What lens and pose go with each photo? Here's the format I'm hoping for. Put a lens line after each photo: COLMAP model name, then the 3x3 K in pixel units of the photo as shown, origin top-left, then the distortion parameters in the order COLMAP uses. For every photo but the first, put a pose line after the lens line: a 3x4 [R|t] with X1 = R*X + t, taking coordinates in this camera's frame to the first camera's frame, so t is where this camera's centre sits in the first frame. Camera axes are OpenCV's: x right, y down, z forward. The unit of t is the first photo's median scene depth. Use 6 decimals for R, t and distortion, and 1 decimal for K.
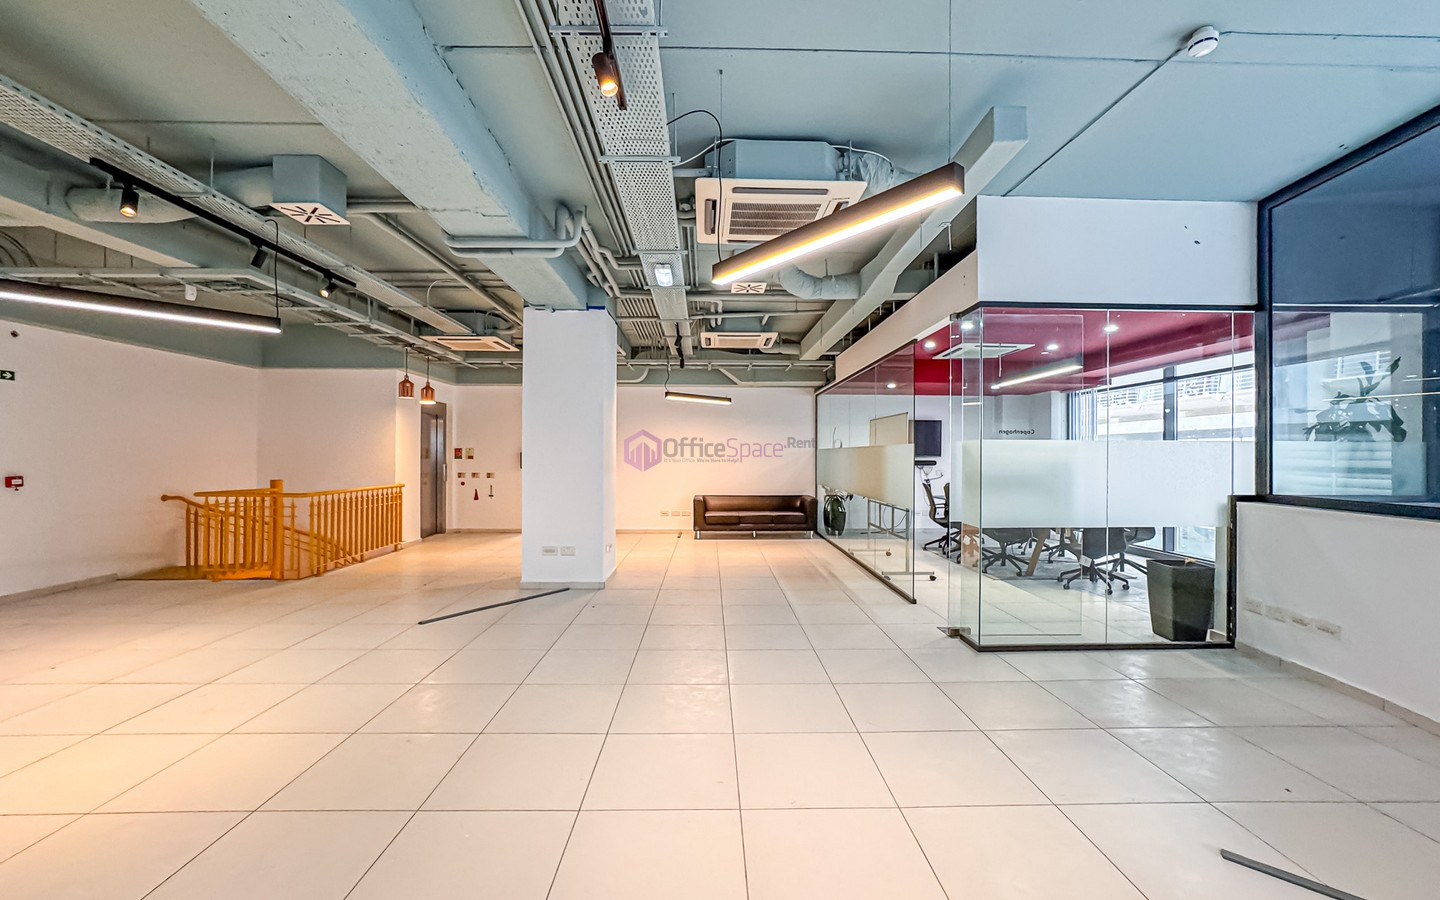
lens RADIAL K [[581.4, 0, 723.5], [0, 581.4, 456.2], [0, 0, 1]] dist [-0.003292, 0.000301]
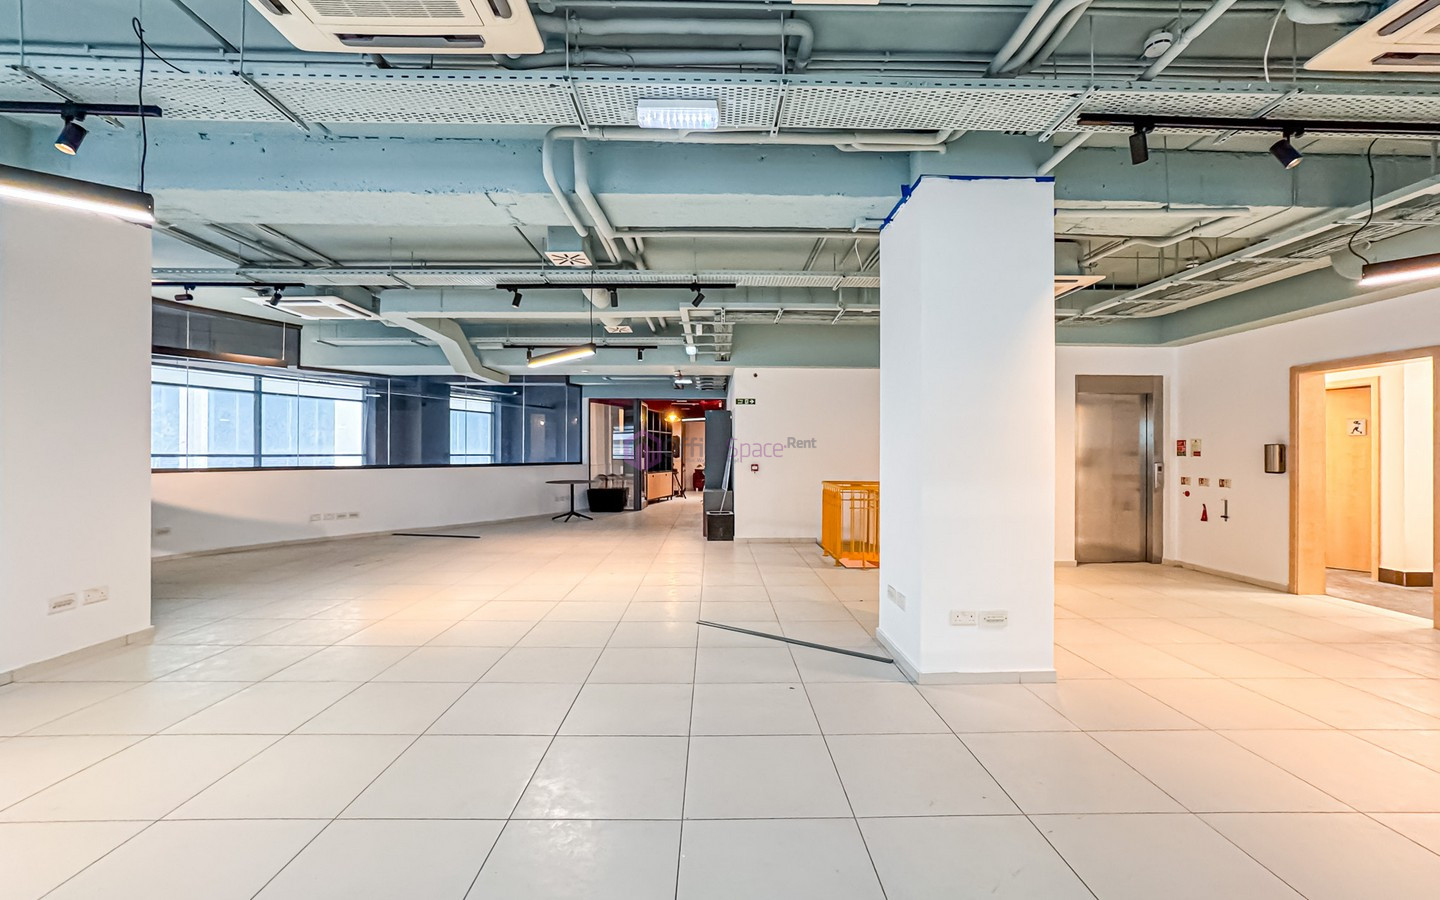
lens RADIAL K [[581.4, 0, 721.5], [0, 581.4, 453.4], [0, 0, 1]] dist [-0.003292, 0.000301]
pose [[-0.008217, -0.002350, -0.999963, 0.204873], [-0.003438, 0.999991, -0.002322, 0.005179], [0.999960, 0.003419, -0.008225, 0.484584]]
